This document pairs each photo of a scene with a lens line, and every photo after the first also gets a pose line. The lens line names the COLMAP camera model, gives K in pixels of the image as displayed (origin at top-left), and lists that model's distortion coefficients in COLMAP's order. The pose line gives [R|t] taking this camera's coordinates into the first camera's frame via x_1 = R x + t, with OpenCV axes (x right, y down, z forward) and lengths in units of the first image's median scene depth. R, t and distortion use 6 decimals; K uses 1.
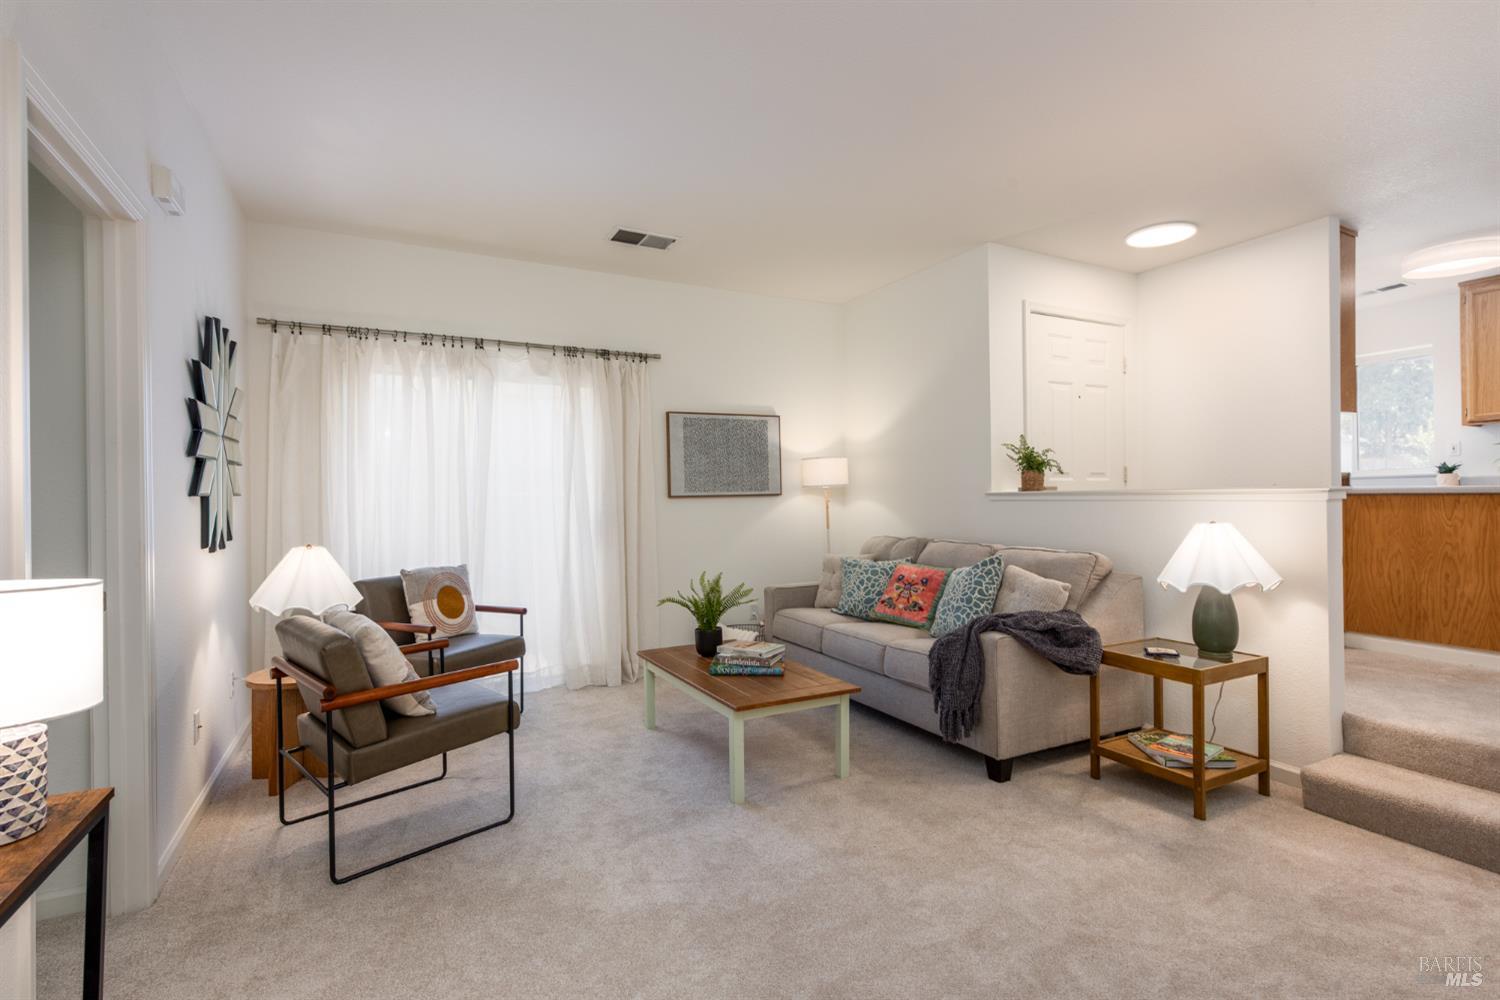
lens RADIAL K [[710.3, 0, 750.0], [0, 710.3, 500.0], [0, 0, 1]] dist [0.002076, 0.000192]
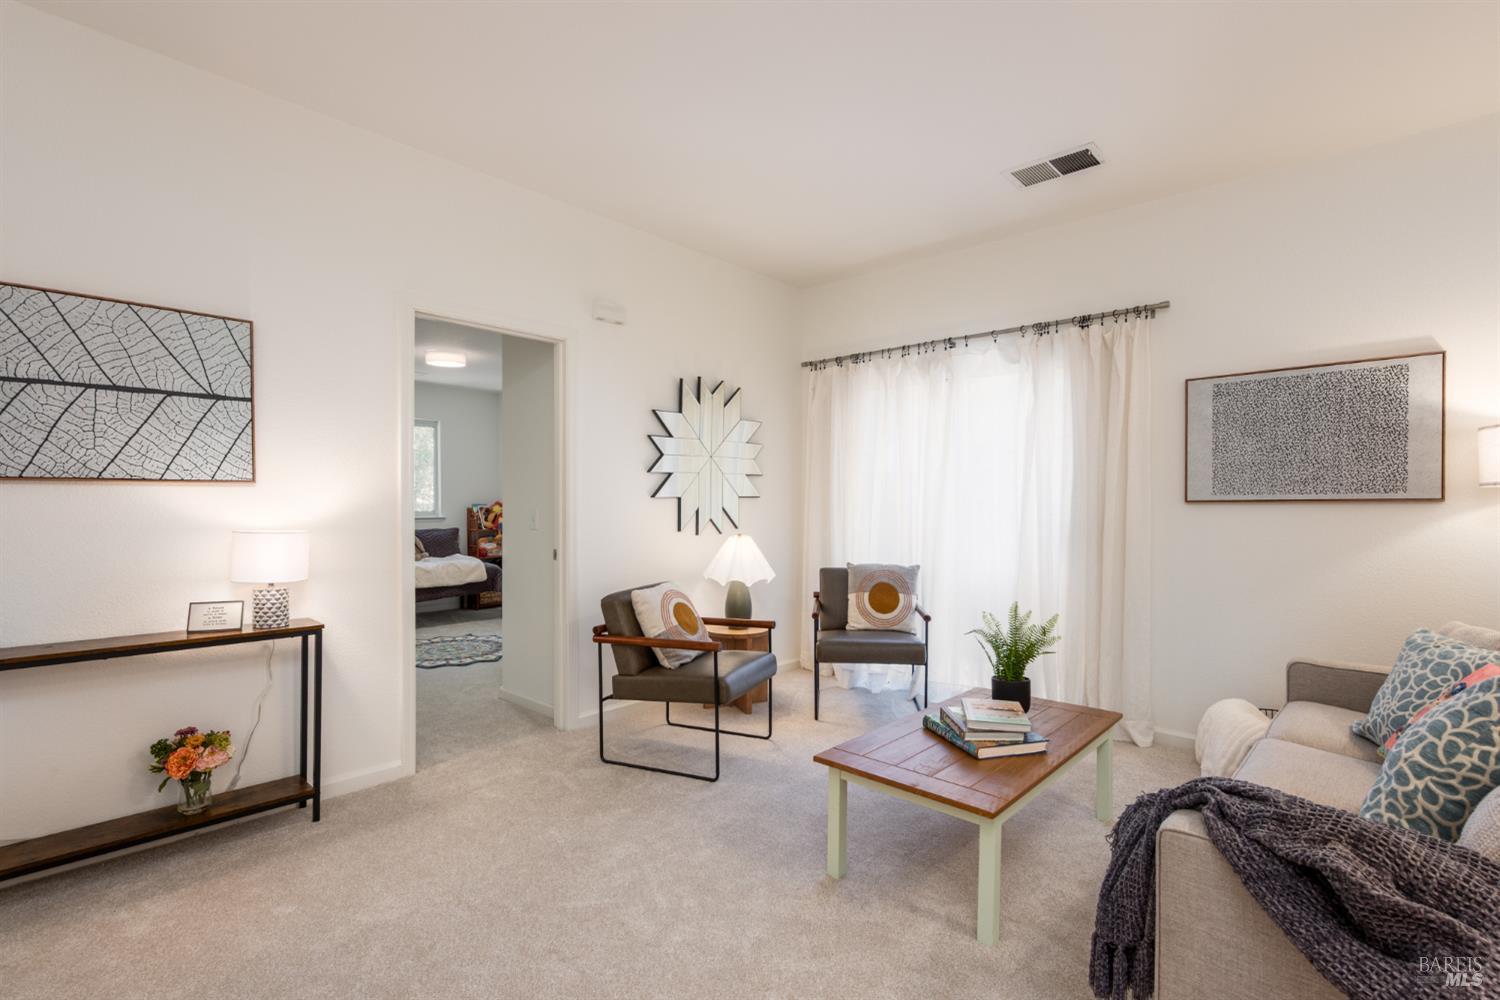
lens RADIAL K [[695.3, 0, 726.7], [0, 695.3, 512.4], [0, 0, 1]] dist [0.002974, 0.000002]
pose [[0.328541, 0.024956, -0.944160, 0.427742], [-0.013430, 0.999673, 0.021750, -0.003171], [0.944394, 0.005534, 0.328769, 0.390322]]
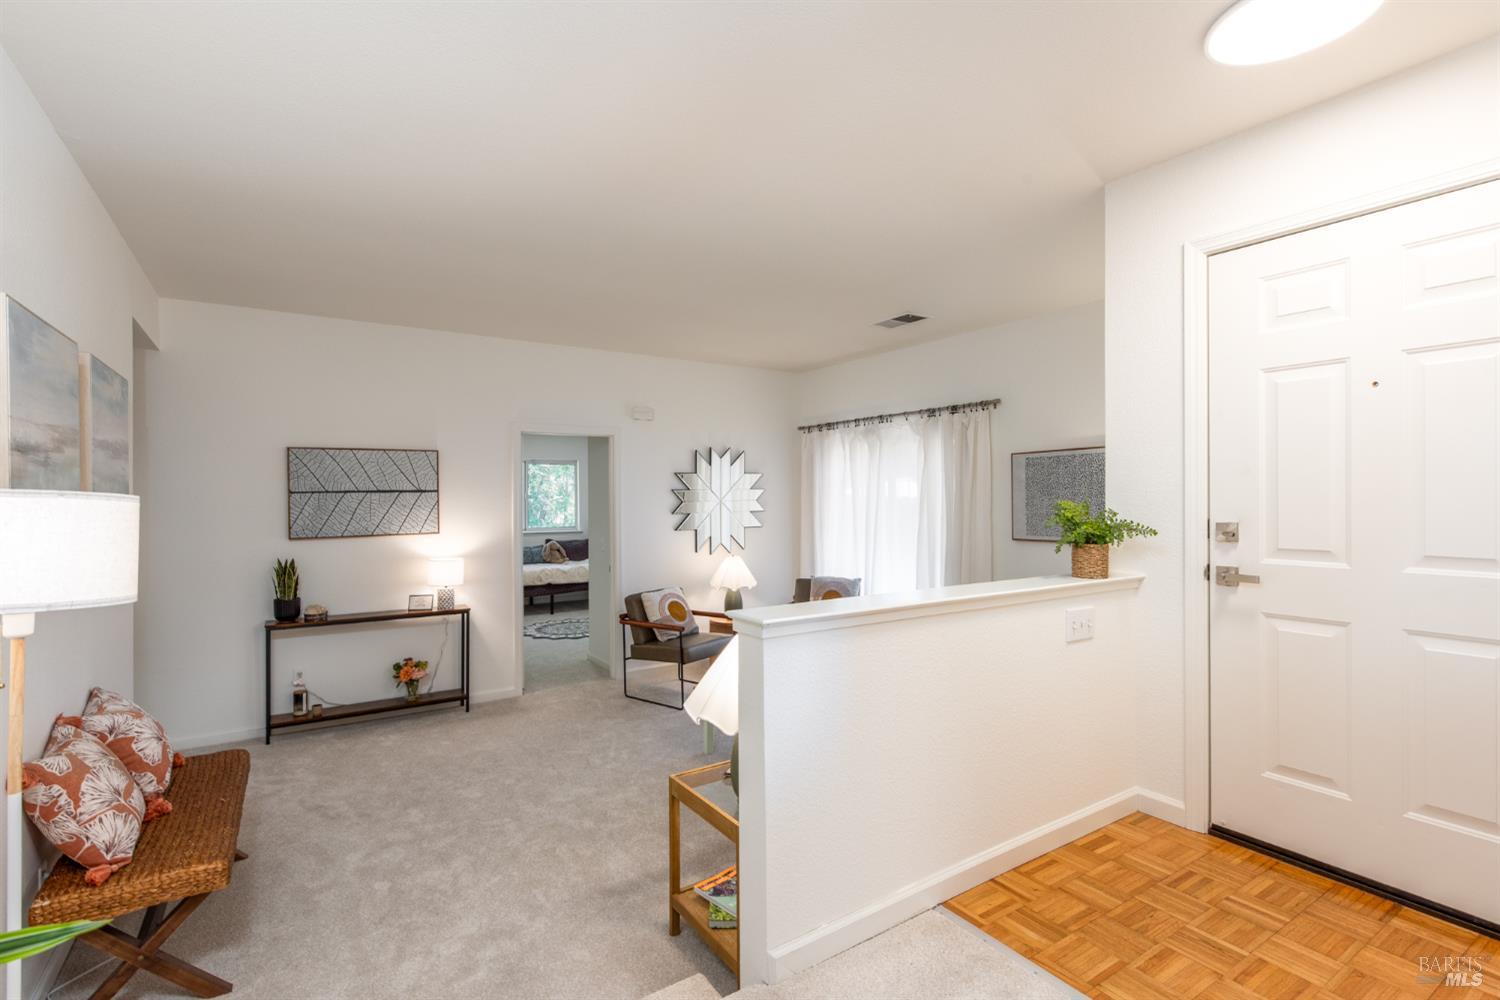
lens RADIAL K [[672.0, 0, 713.5], [0, 672.0, 496.2], [0, 0, 1]] dist [-0.000212, 0.000051]
pose [[0.078241, 0.006392, -0.996914, 0.874983], [0.000486, 0.999979, 0.006450, -0.078940], [0.996934, -0.000989, 0.078236, 0.570382]]
